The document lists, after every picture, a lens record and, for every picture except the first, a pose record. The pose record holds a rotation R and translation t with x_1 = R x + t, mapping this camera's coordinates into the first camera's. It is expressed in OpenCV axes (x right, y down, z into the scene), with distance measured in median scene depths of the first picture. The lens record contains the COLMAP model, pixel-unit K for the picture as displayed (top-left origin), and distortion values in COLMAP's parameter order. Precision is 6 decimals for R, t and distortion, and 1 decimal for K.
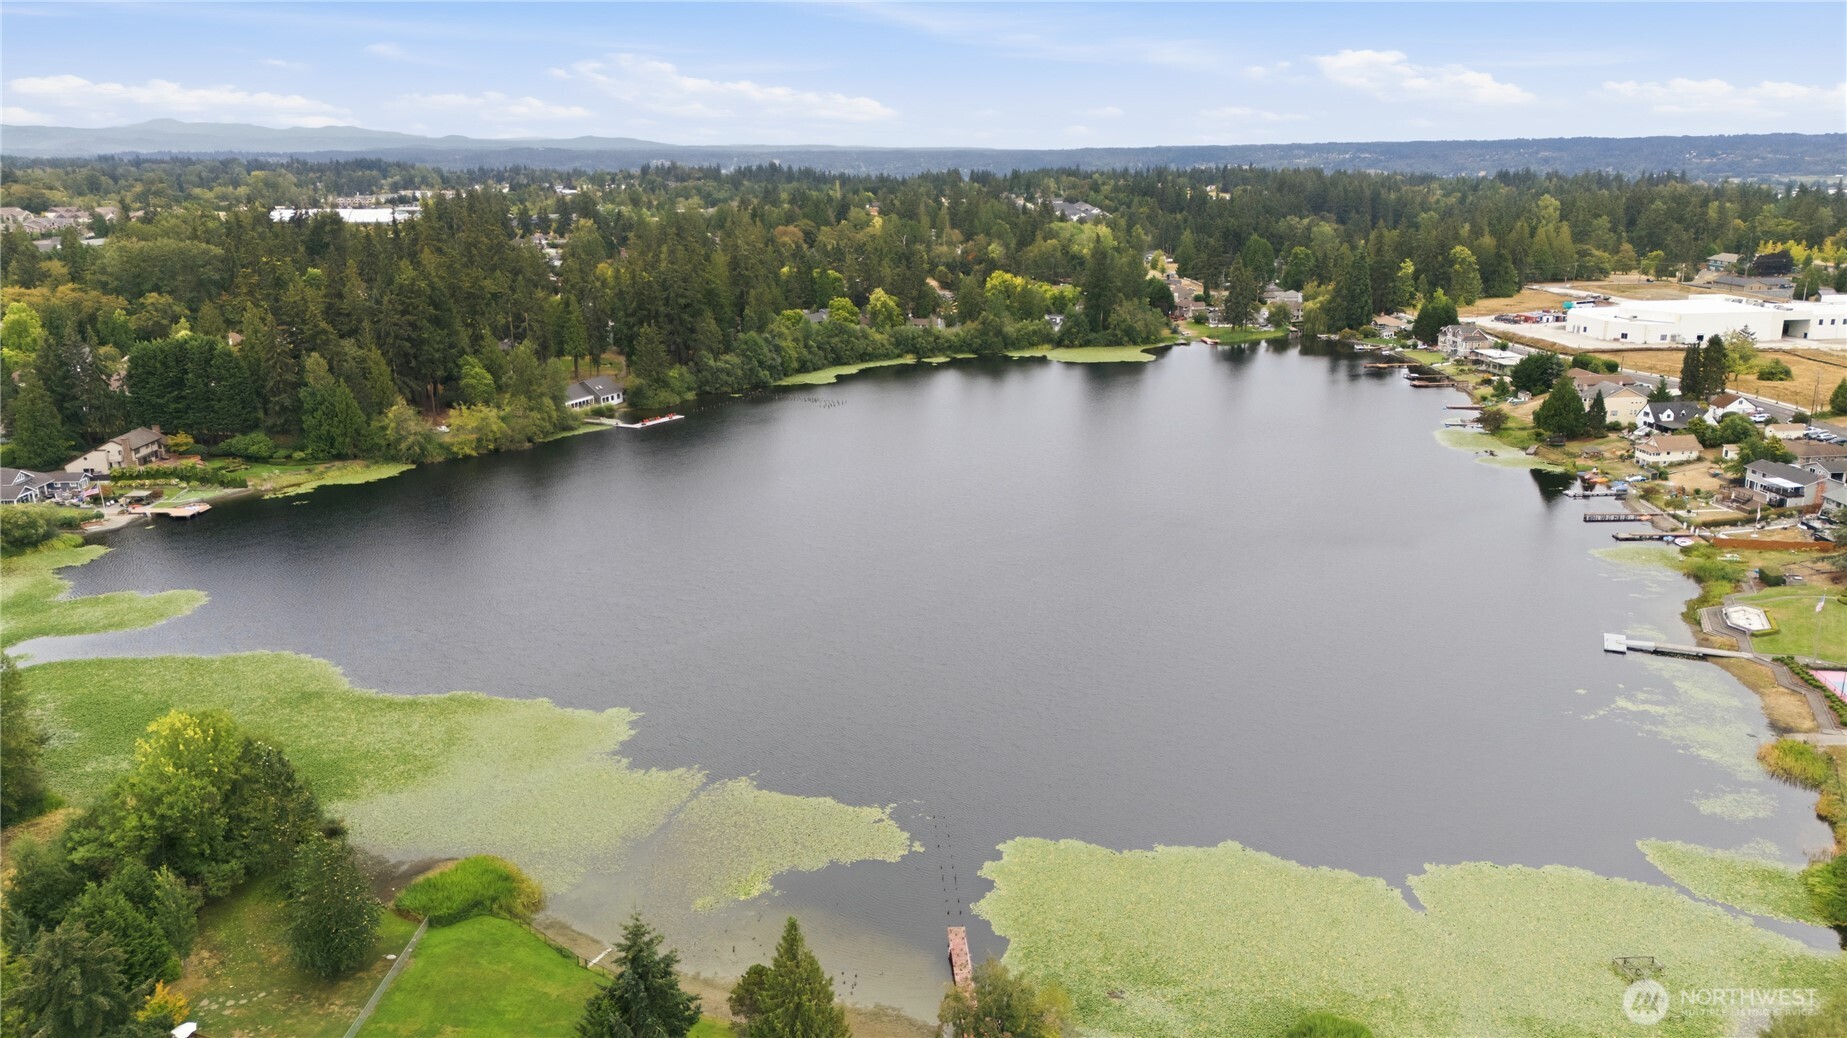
lens RADIAL K [[1304.3, 0, 967.6], [0, 1304.3, 519.9], [0, 0, 1]] dist [0.083638, -0.111234]
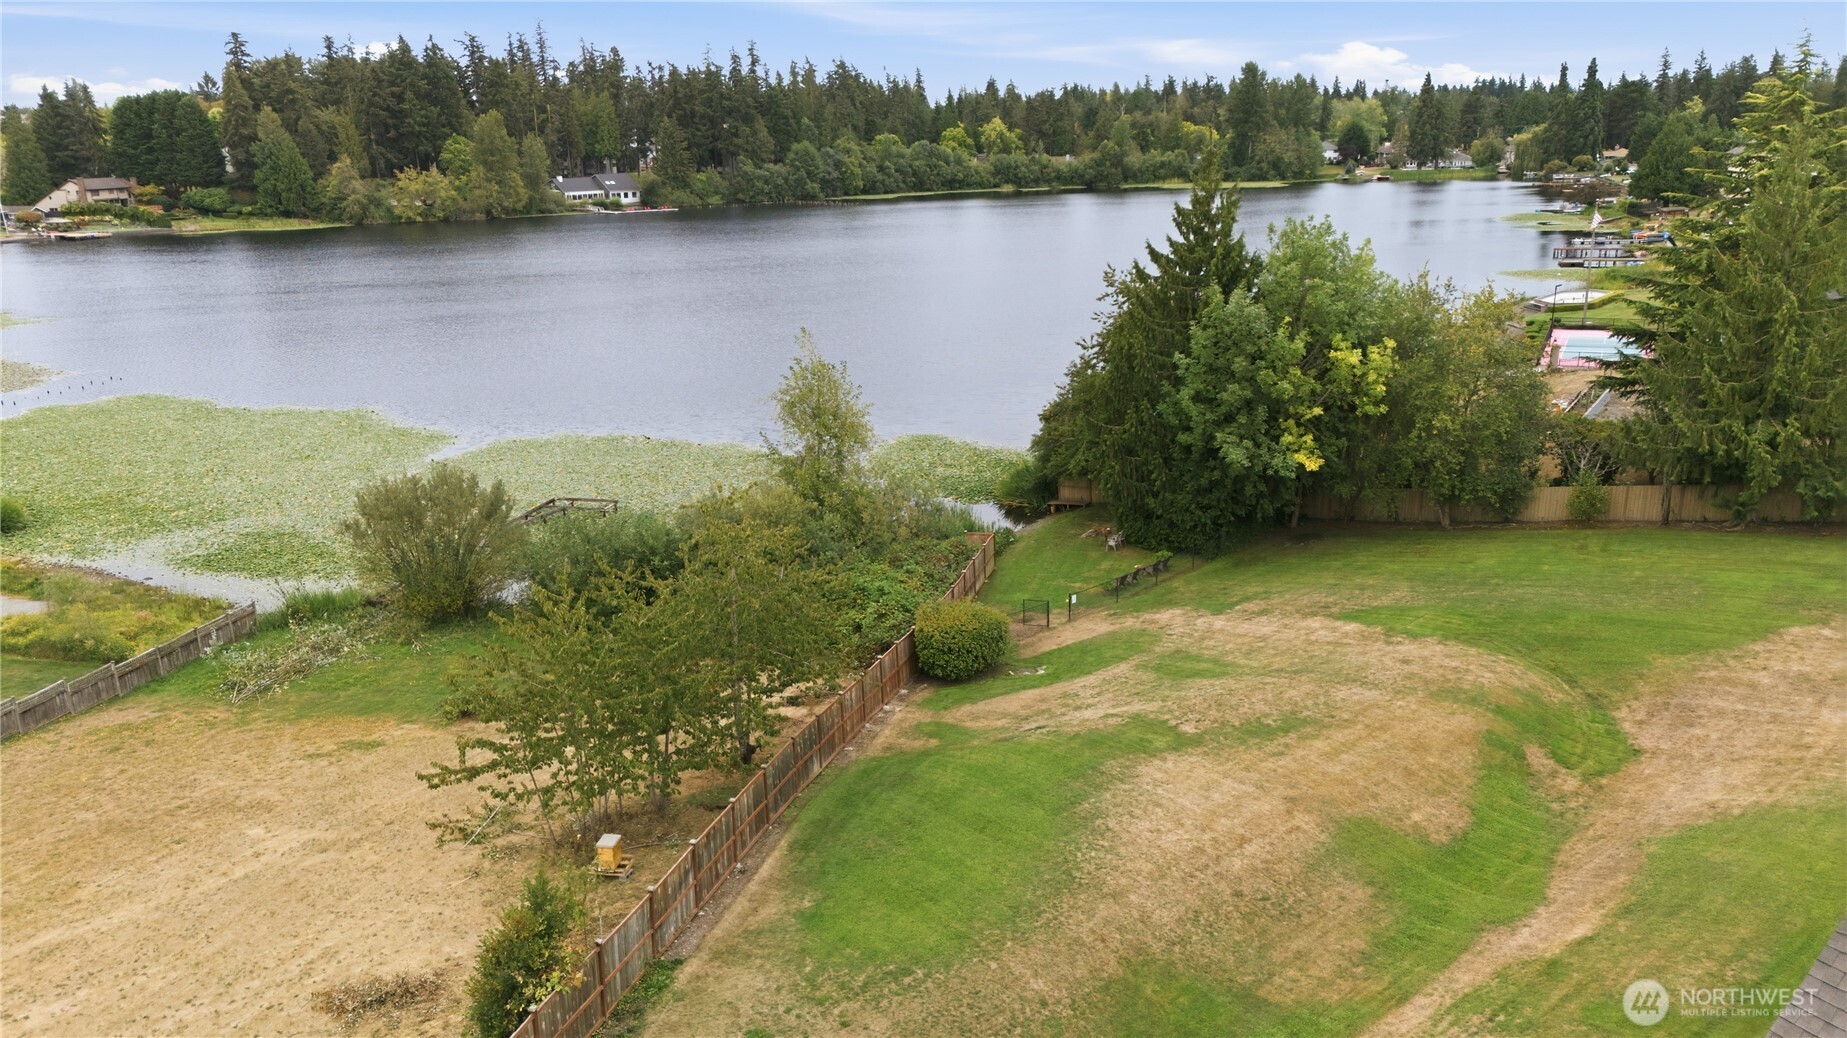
lens RADIAL K [[1304.3, 0, 967.6], [0, 1304.3, 519.9], [0, 0, 1]] dist [0.083638, -0.111234]
pose [[0.953543, 0.072066, -0.292509, 0.284607], [-0.065047, 0.997314, 0.033662, 0.102038], [0.294149, -0.013071, 0.955670, 0.171881]]
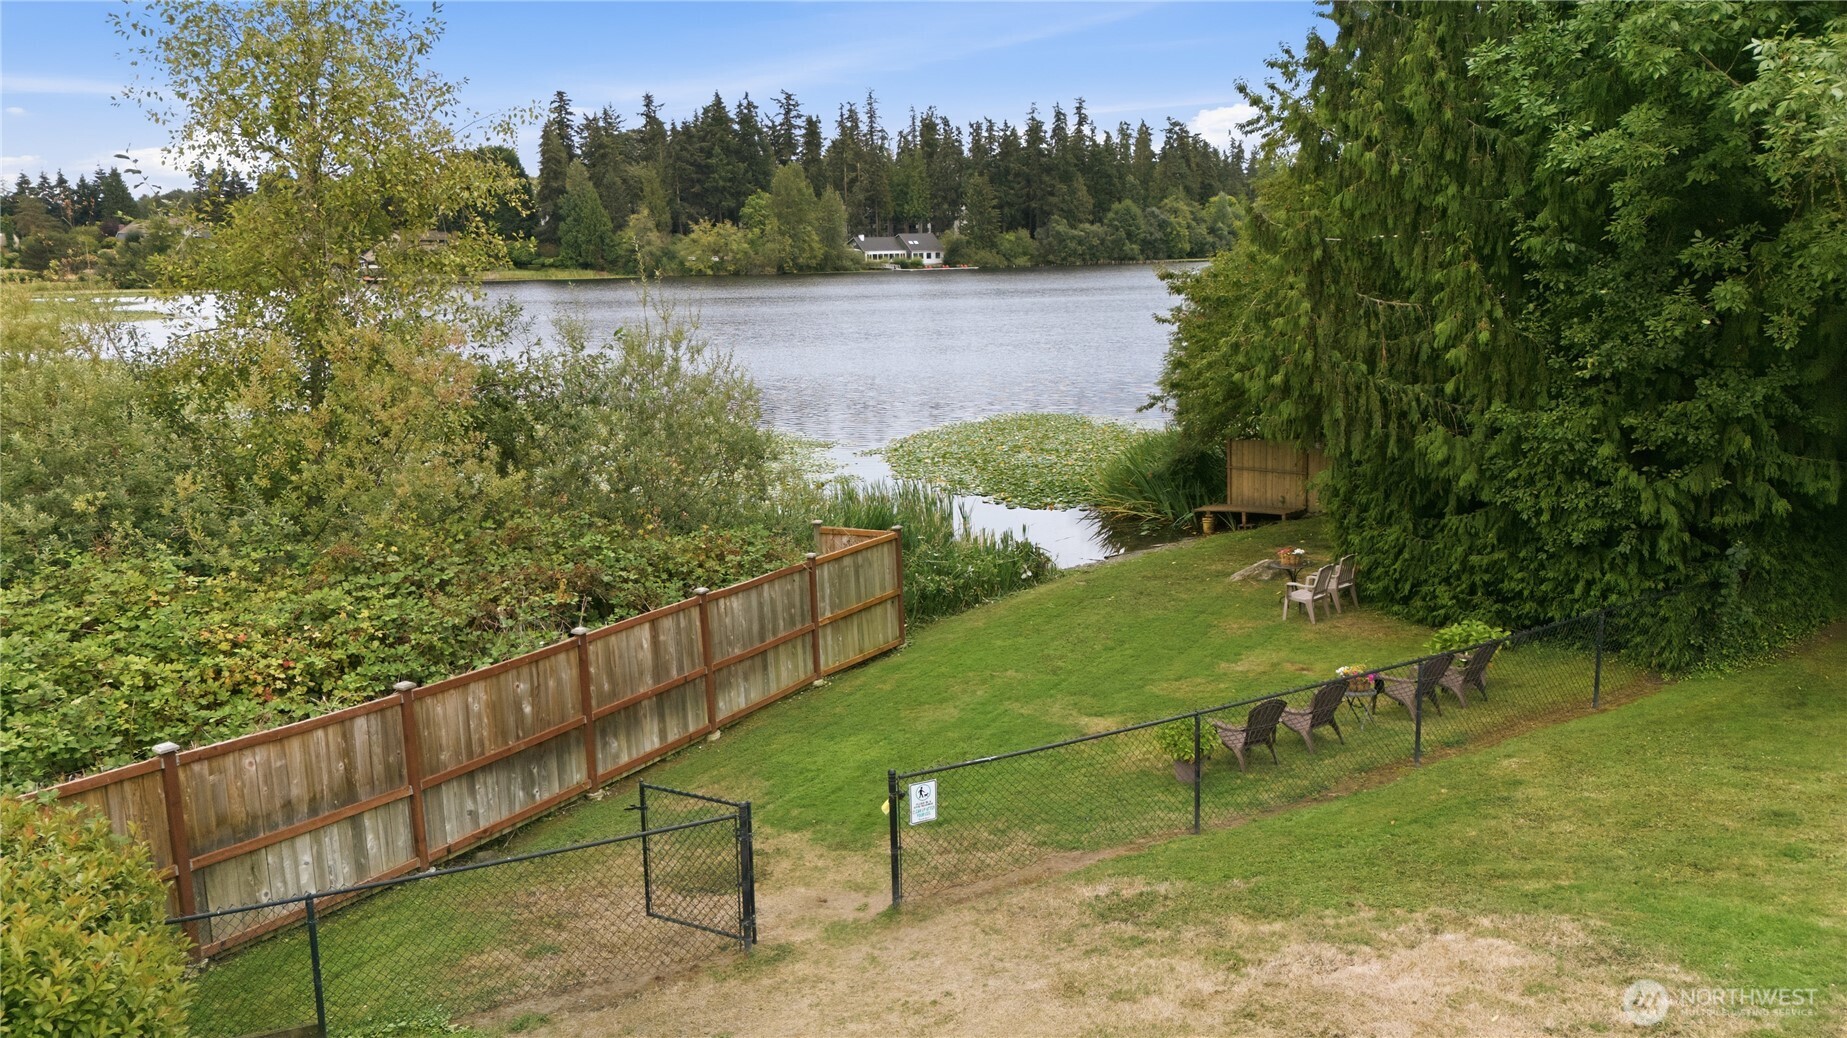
lens RADIAL K [[1304.3, 0, 967.6], [0, 1304.3, 519.9], [0, 0, 1]] dist [0.083638, -0.111234]
pose [[0.837898, 0.093210, -0.537810, 0.267452], [-0.124450, 0.991983, -0.021967, 0.110453], [0.531451, 0.085337, 0.842780, 0.305354]]
